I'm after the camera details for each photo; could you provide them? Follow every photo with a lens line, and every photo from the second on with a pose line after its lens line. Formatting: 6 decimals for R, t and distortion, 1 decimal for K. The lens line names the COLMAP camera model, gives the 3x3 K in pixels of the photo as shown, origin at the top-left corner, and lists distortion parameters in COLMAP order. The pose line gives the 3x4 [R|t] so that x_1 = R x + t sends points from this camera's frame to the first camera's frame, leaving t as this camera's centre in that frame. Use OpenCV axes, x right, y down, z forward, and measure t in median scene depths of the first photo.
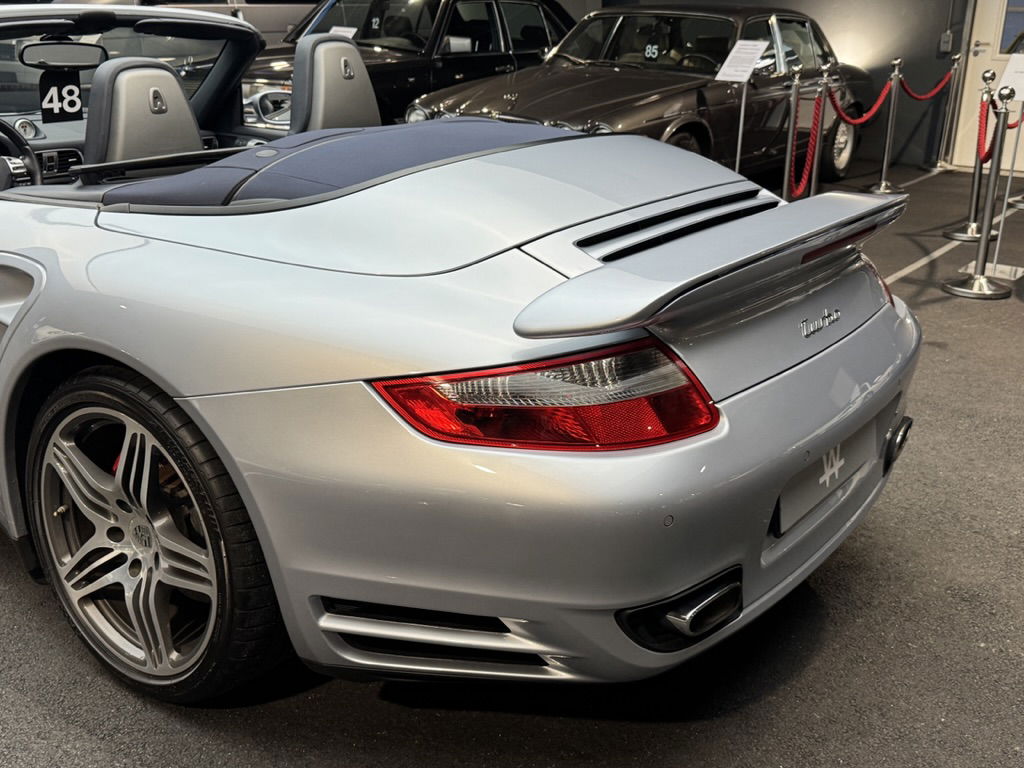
lens RADIAL K [[1098.6, 0, 508.4], [0, 1098.6, 390.8], [0, 0, 1]] dist [0.093911, 0.000000]
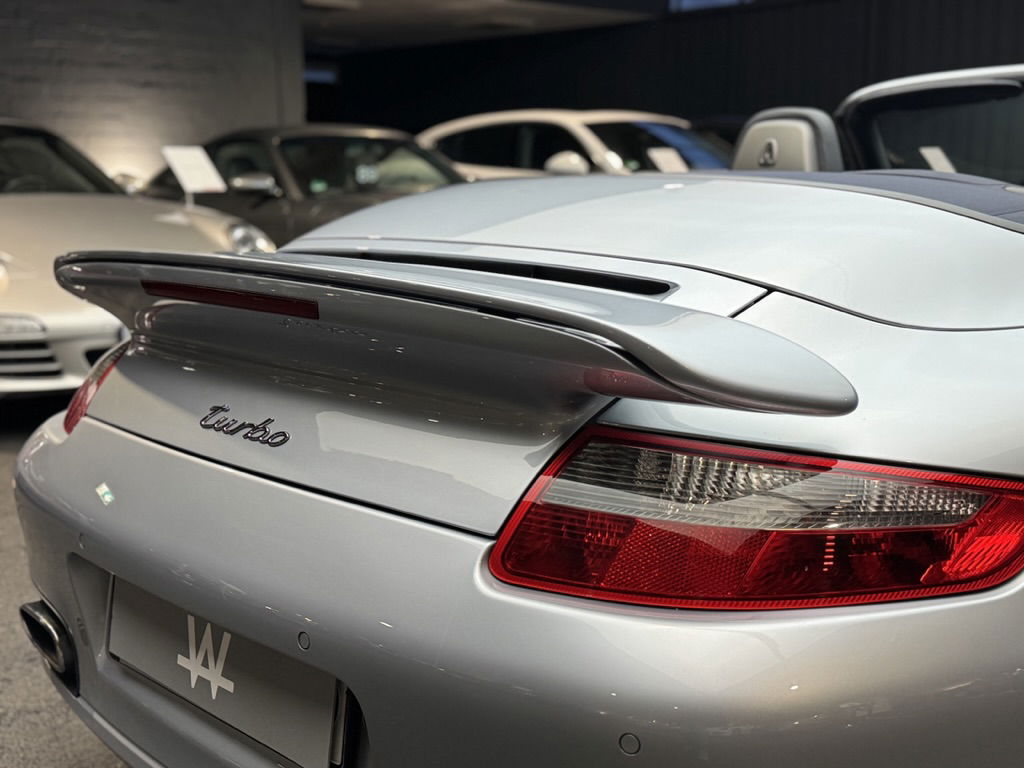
lens RADIAL K [[1272.2, 0, 511.0], [0, 1272.2, 392.1], [0, 0, 1]] dist [0.094520, 0.000000]
pose [[-0.194884, 0.147534, -0.969667, 0.968436], [-0.322121, 0.924159, 0.205350, -0.282666], [0.926422, 0.352369, -0.132580, 1.258700]]
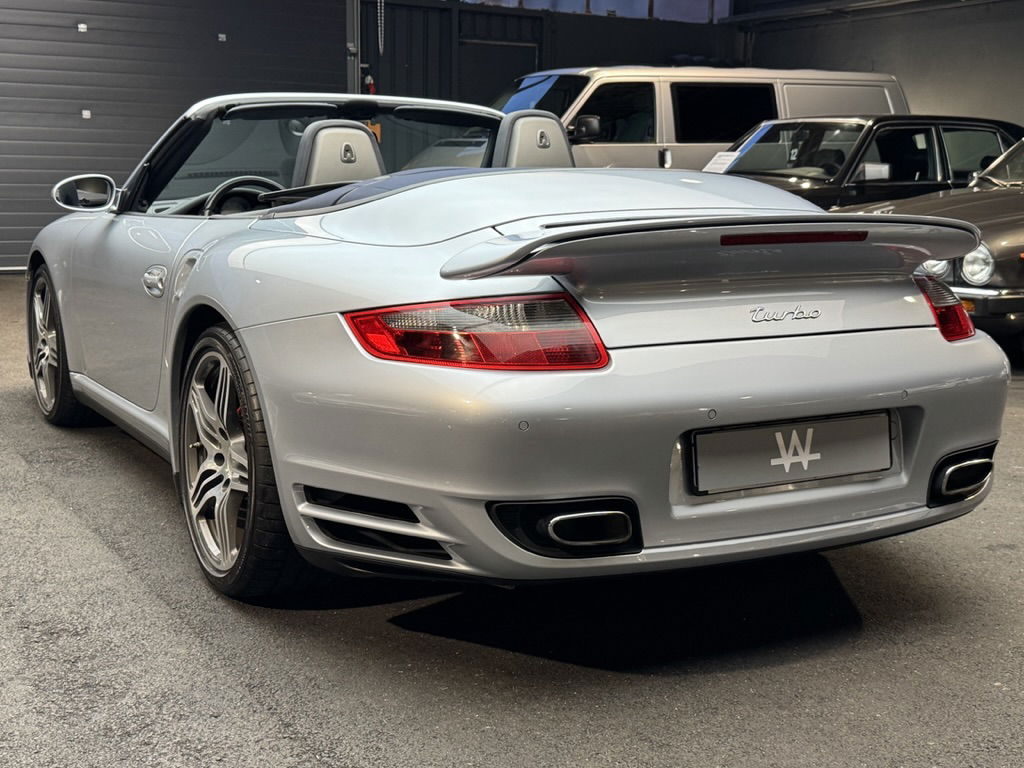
lens RADIAL K [[1340.6, 0, 513.2], [0, 1340.6, 383.9], [0, 0, 1]] dist [0.107076, 0.000000]
pose [[0.907502, 0.054392, -0.416511, 0.605824], [-0.128957, 0.979772, -0.153026, 0.243907], [0.399762, 0.192583, 0.896159, -0.269900]]
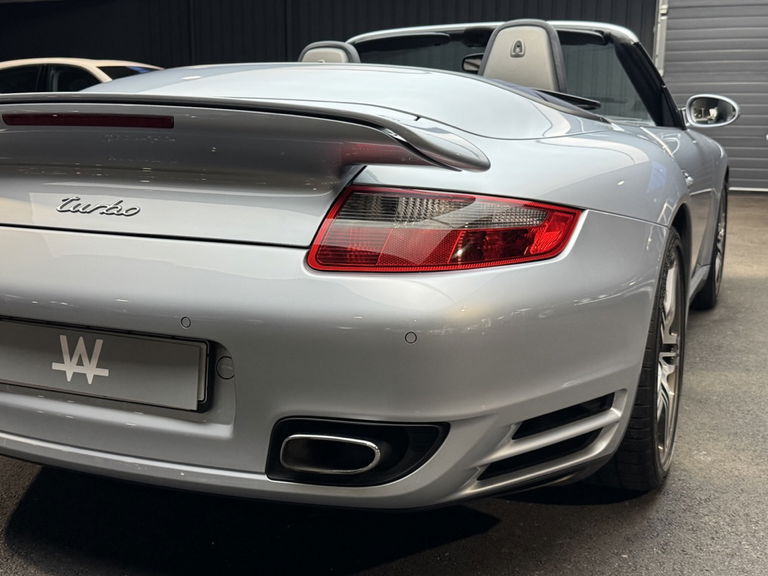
lens RADIAL K [[919.1, 0, 386.2], [0, 919.1, 293.1], [0, 0, 1]] dist [0.104486, 0.000000]
pose [[0.198452, 0.160755, -0.966837, 1.150274], [-0.321150, 0.942664, 0.090817, -0.150049], [0.926002, 0.292478, 0.238700, 1.088659]]
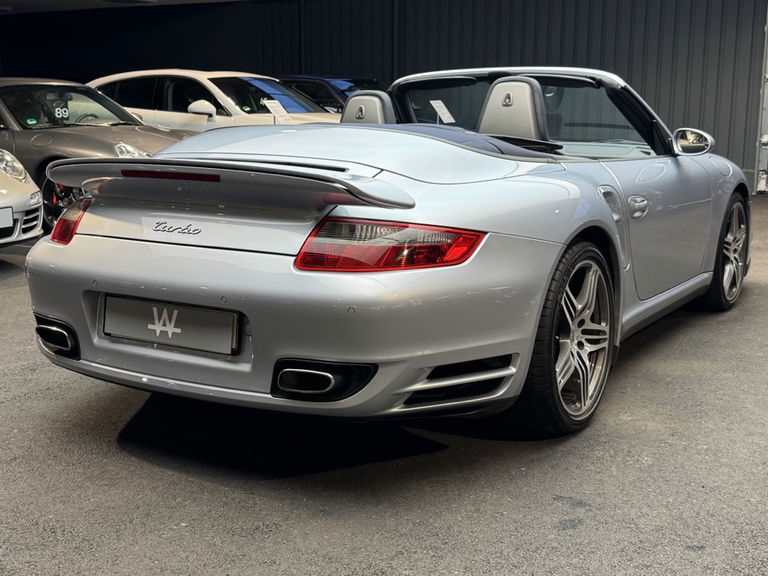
lens RADIAL K [[1009.7, 0, 381.8], [0, 1009.7, 288.0], [0, 0, 1]] dist [0.151157, 0.000000]
pose [[0.060950, 0.155241, -0.985995, 1.753909], [-0.325477, 0.936929, 0.127396, -0.265054], [0.943584, 0.313153, 0.107633, 1.173051]]
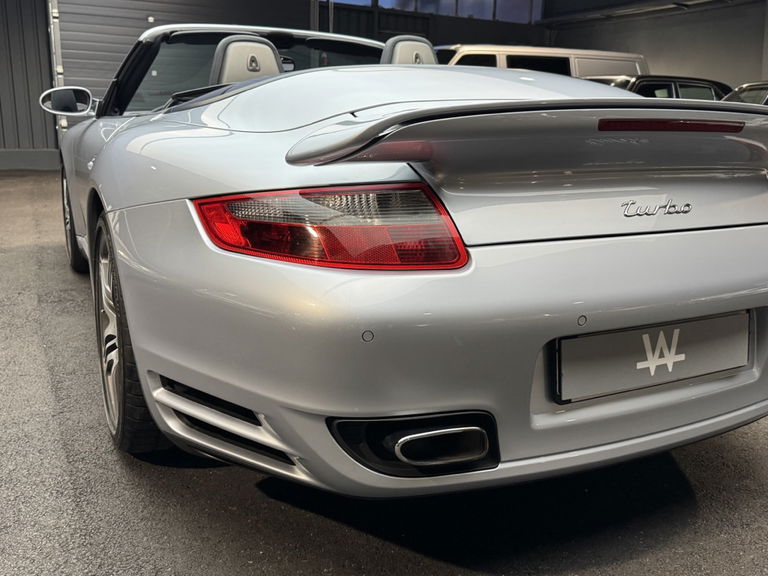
lens RADIAL K [[707.9, 0, 385.2], [0, 707.9, 286.6], [0, 0, 1]] dist [0.041037, 0.000000]
pose [[0.890199, 0.104946, -0.443319, 0.366817], [-0.152981, 0.985462, -0.073904, 0.096510], [0.429118, 0.133609, 0.893312, 0.328338]]
